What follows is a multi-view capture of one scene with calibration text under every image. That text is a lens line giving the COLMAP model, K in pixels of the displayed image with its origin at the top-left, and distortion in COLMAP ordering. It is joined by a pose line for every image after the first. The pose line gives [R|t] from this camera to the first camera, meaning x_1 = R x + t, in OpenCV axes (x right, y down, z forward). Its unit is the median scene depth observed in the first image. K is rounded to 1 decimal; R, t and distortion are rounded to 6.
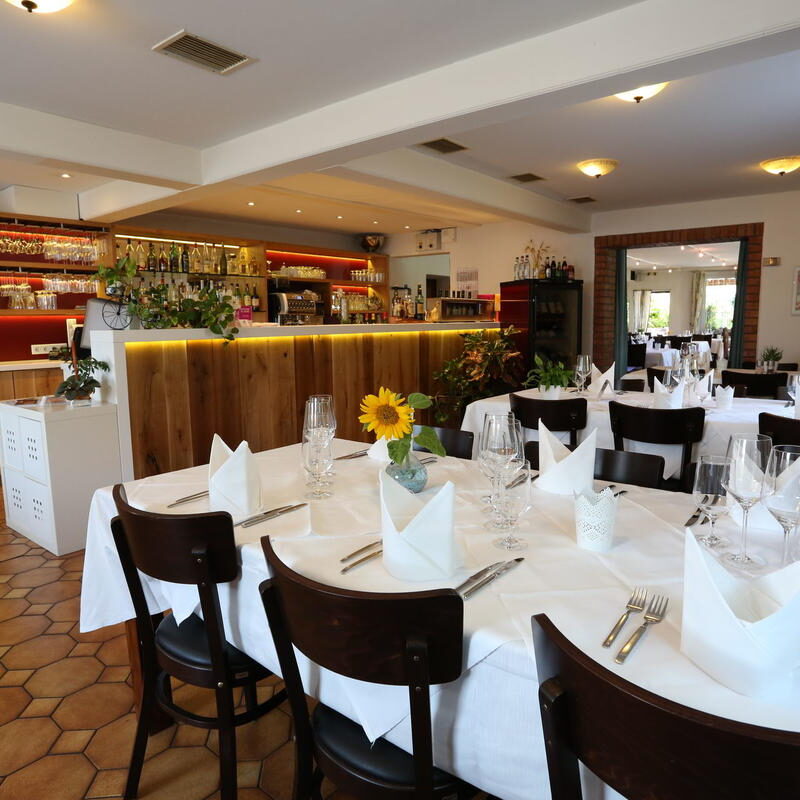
lens RADIAL K [[597.6, 0, 399.5], [0, 597.6, 397.9], [0, 0, 1]] dist [-0.077350, -0.001439]
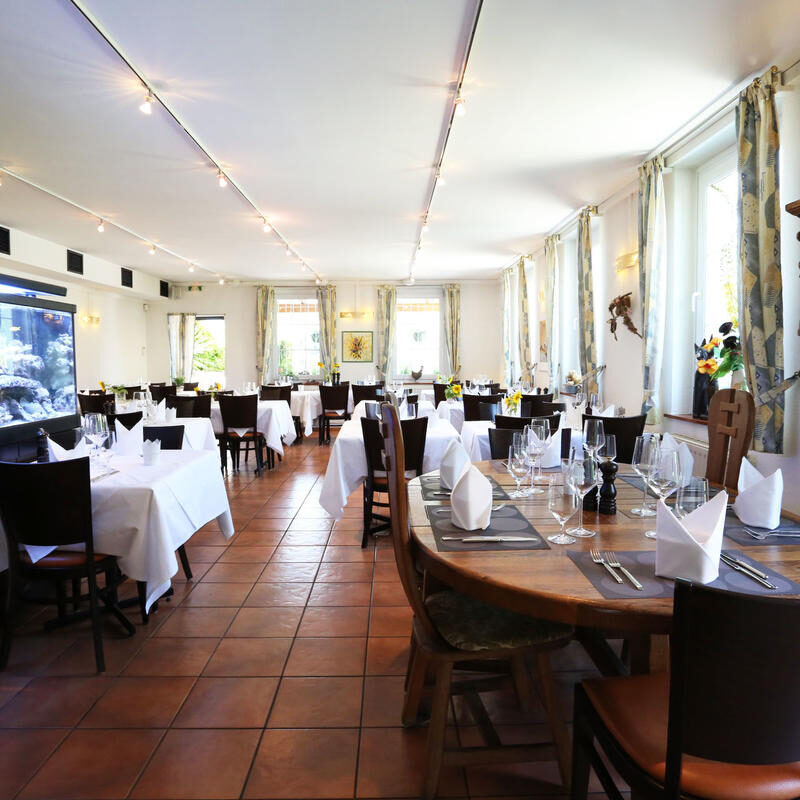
lens RADIAL K [[597.6, 0, 399.3], [0, 597.6, 397.8], [0, 0, 1]] dist [-0.077350, -0.001439]
pose [[0.774093, -0.030805, 0.632322, 0.205958], [0.073785, 0.996398, -0.041786, -0.055179], [-0.628757, 0.079003, 0.773578, 0.403154]]
